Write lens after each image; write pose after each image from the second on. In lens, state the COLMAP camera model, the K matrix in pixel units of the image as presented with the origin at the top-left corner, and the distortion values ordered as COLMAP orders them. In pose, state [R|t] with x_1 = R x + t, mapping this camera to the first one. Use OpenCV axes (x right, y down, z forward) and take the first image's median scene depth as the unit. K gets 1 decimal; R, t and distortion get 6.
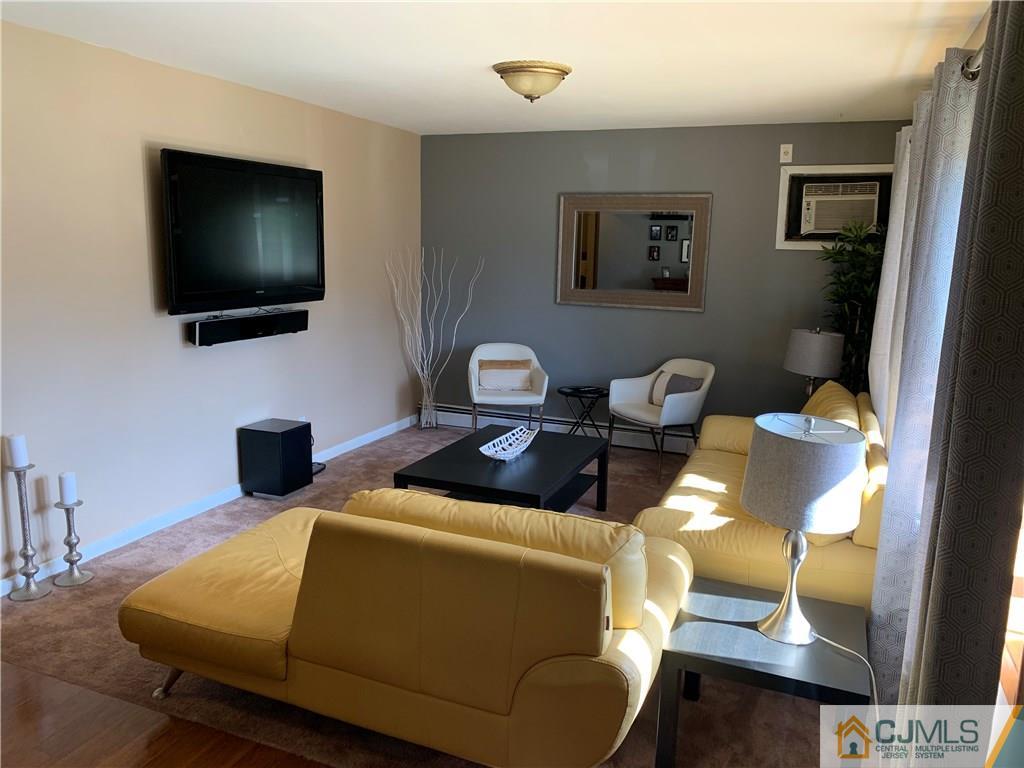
lens RADIAL K [[769.7, 0, 513.2], [0, 769.7, 378.0], [0, 0, 1]] dist [0.072788, -0.106276]
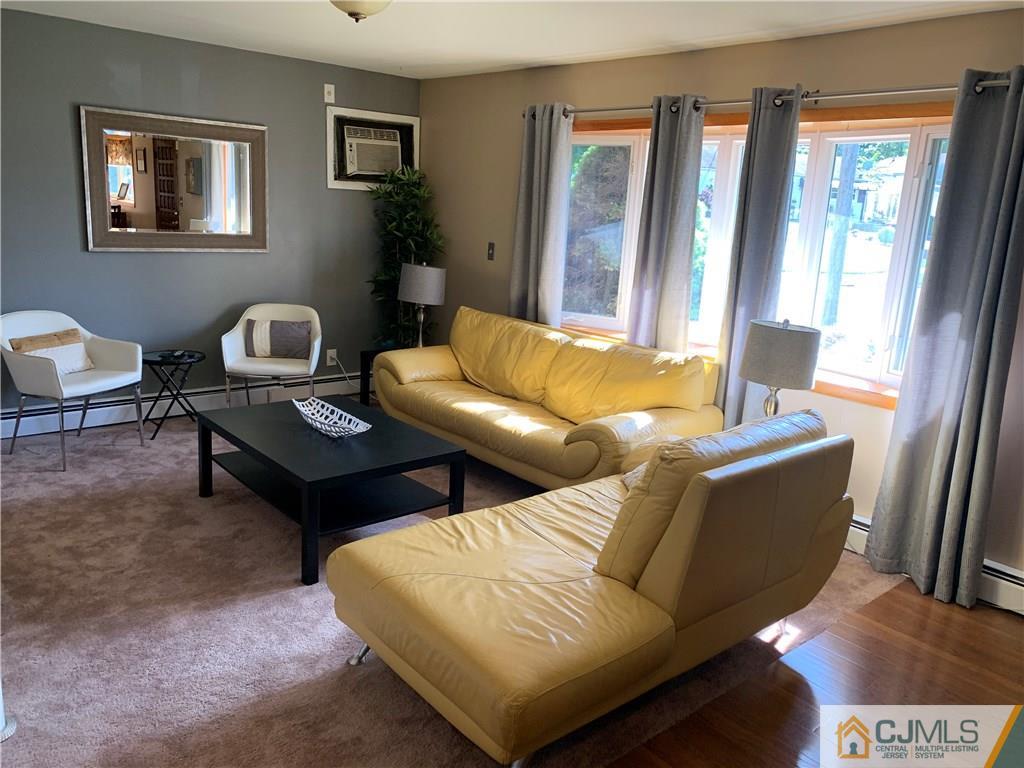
lens RADIAL K [[769.7, 0, 513.2], [0, 769.7, 378.0], [0, 0, 1]] dist [0.072788, -0.106276]
pose [[0.484095, -0.194801, 0.853056, -0.481566], [0.113763, 0.980641, 0.159377, -0.055629], [-0.867588, 0.019892, 0.496885, 0.284177]]
